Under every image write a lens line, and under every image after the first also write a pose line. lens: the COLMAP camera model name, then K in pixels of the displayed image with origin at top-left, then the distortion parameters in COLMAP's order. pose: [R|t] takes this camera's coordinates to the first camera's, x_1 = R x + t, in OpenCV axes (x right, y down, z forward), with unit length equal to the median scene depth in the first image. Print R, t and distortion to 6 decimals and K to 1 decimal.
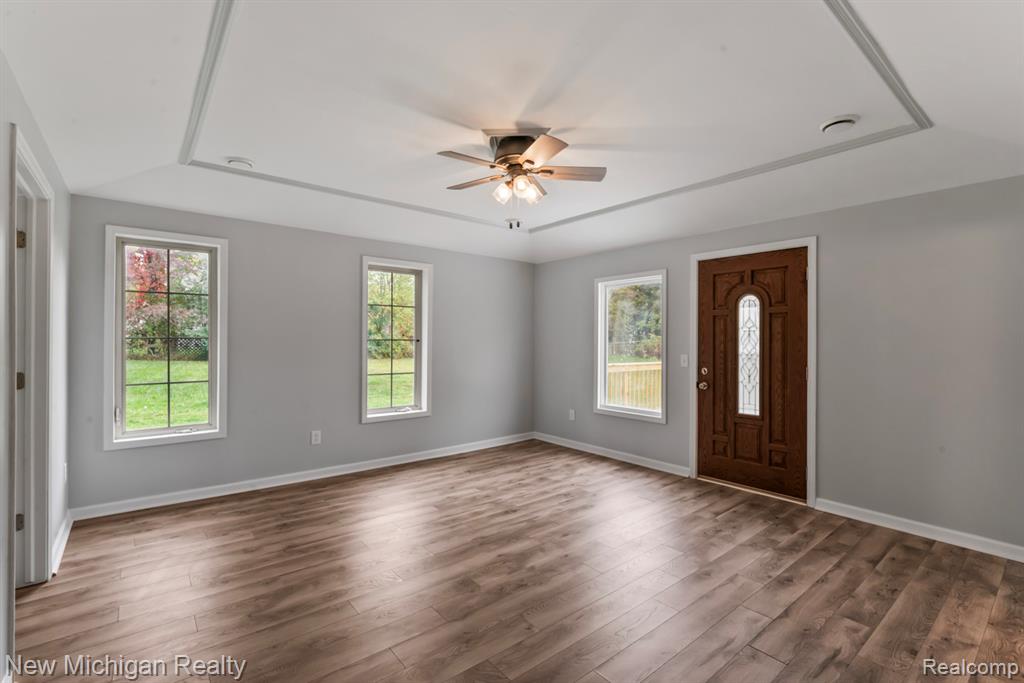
lens RADIAL K [[460.1, 0, 513.2], [0, 460.1, 339.6], [0, 0, 1]] dist [0.001079, 0.000121]
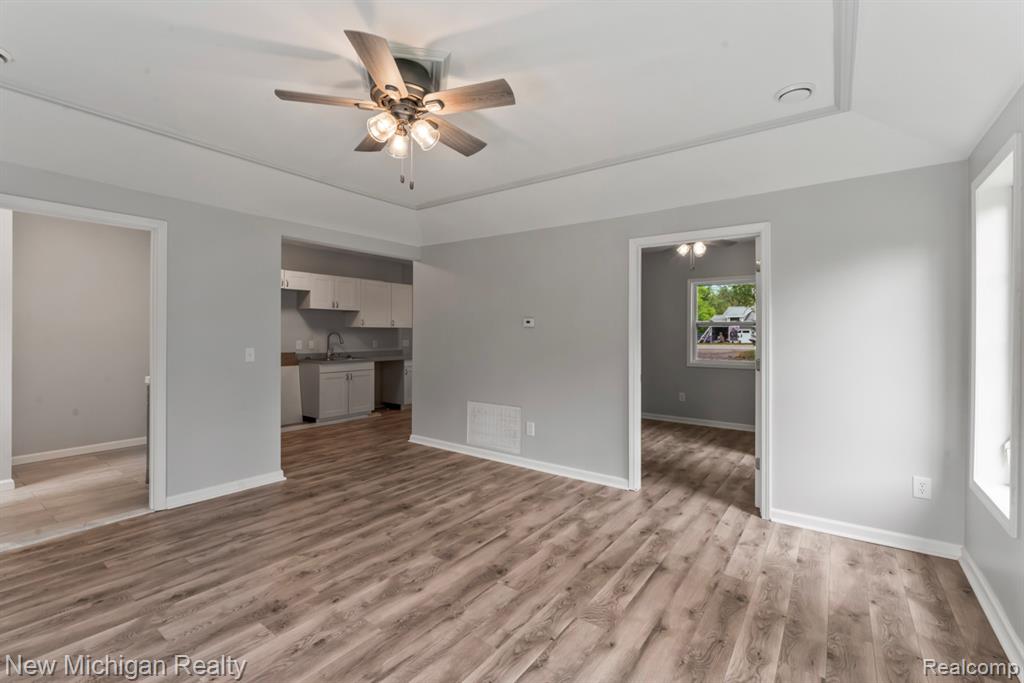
lens RADIAL K [[447.4, 0, 511.1], [0, 447.4, 337.2], [0, 0, 1]] dist [0.000798, -0.000064]
pose [[-0.966297, -0.010166, -0.257230, 0.025766], [-0.011284, 0.999932, 0.002870, 0.005098], [0.257183, 0.005676, -0.966346, 1.913785]]
